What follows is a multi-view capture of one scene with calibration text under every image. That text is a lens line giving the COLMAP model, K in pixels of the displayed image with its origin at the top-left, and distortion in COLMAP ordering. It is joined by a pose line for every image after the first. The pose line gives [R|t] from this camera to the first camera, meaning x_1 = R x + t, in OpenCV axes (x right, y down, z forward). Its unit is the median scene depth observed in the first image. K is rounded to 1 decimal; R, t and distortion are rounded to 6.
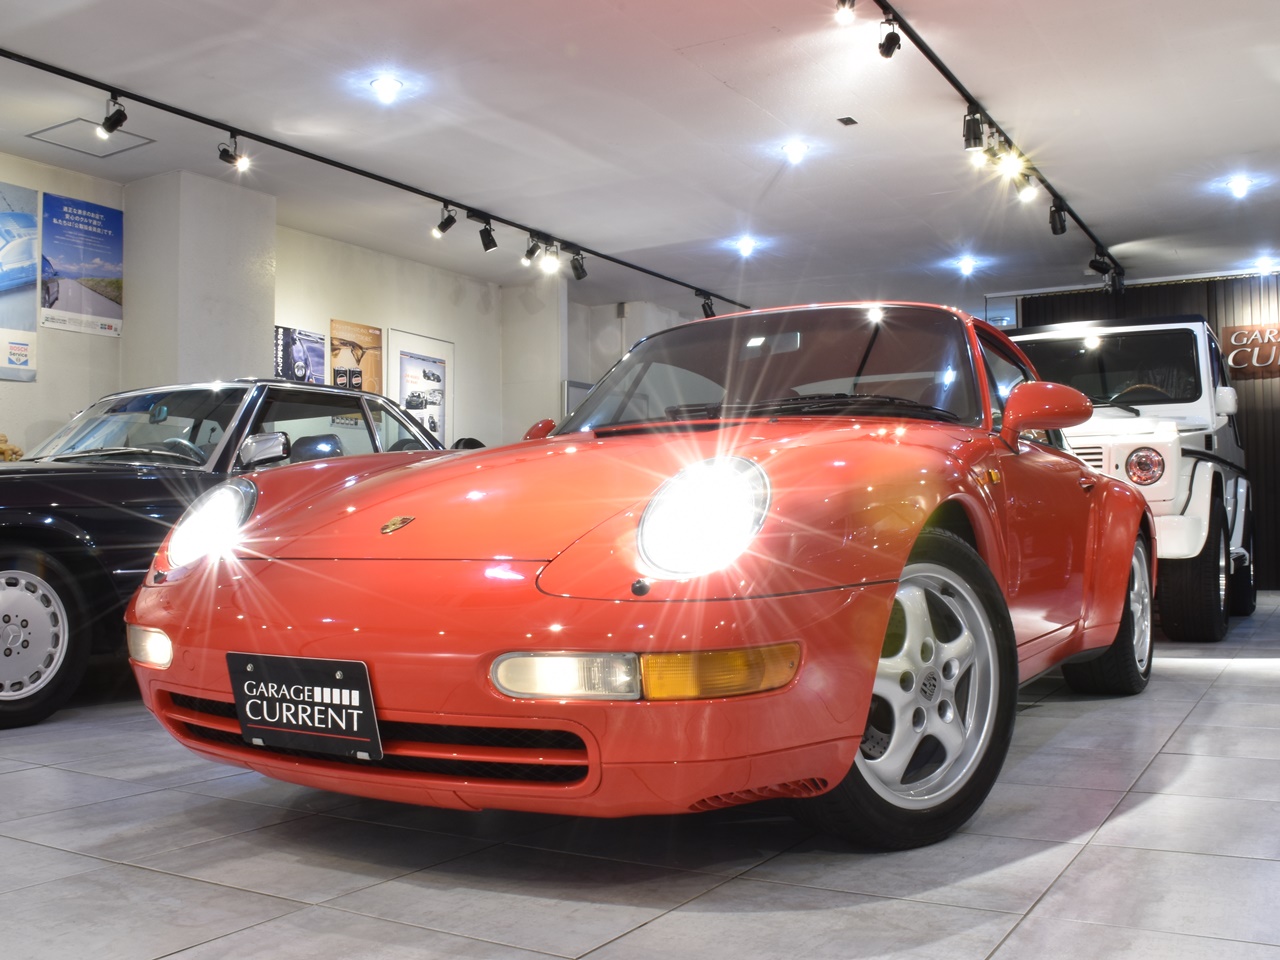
lens RADIAL K [[1241.7, 0, 646.7], [0, 1241.7, 542.1], [0, 0, 1]] dist [-0.213045, 0.213898]
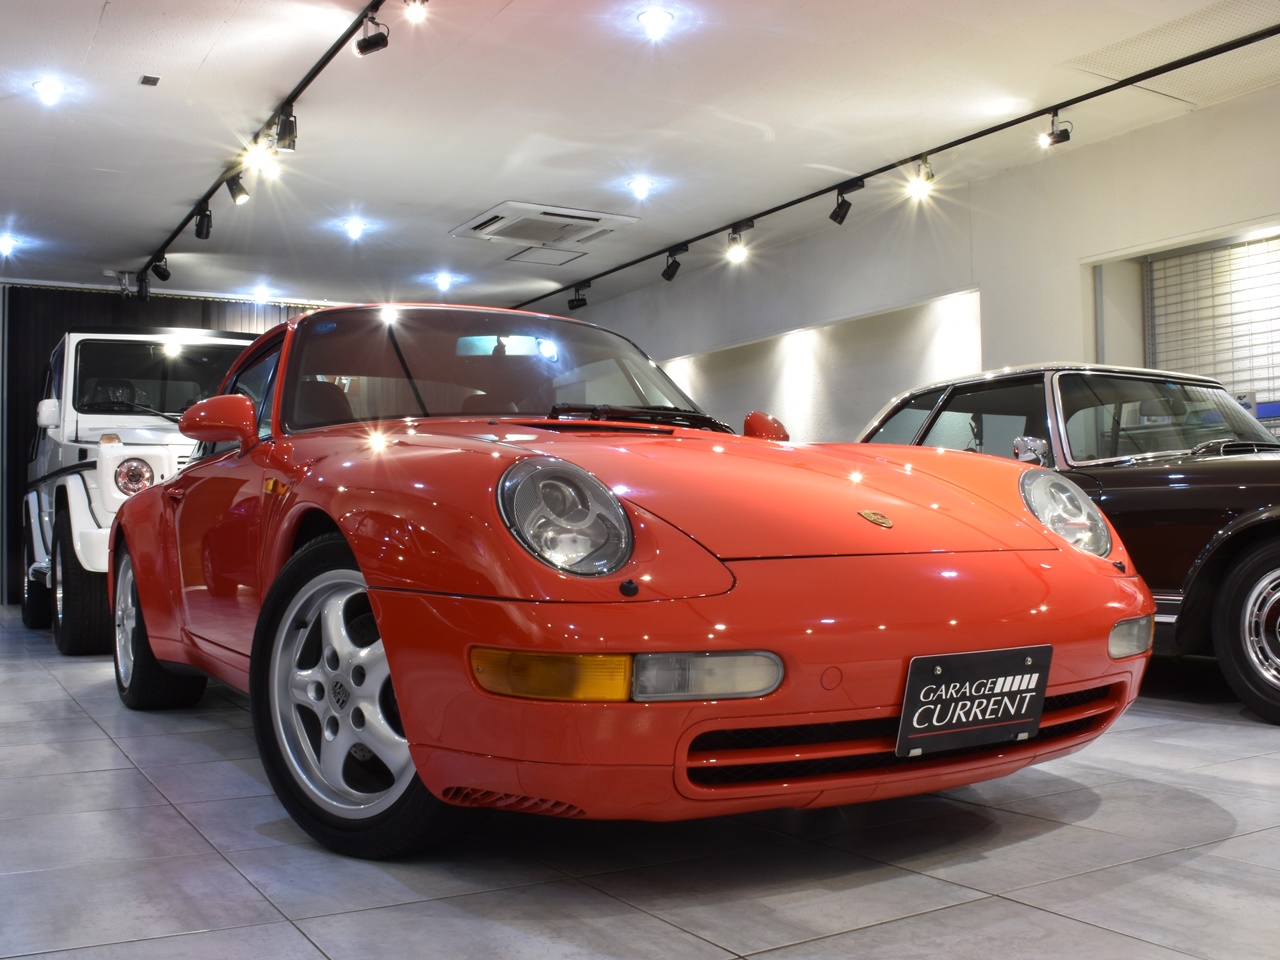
lens RADIAL K [[1241.7, 0, 646.7], [0, 1241.7, 542.1], [0, 0, 1]] dist [-0.213045, 0.213898]
pose [[0.469629, -0.000736, 0.882863, -1.232871], [0.011045, 0.999926, -0.005042, 0.007984], [-0.882795, 0.012119, 0.469603, 0.743632]]
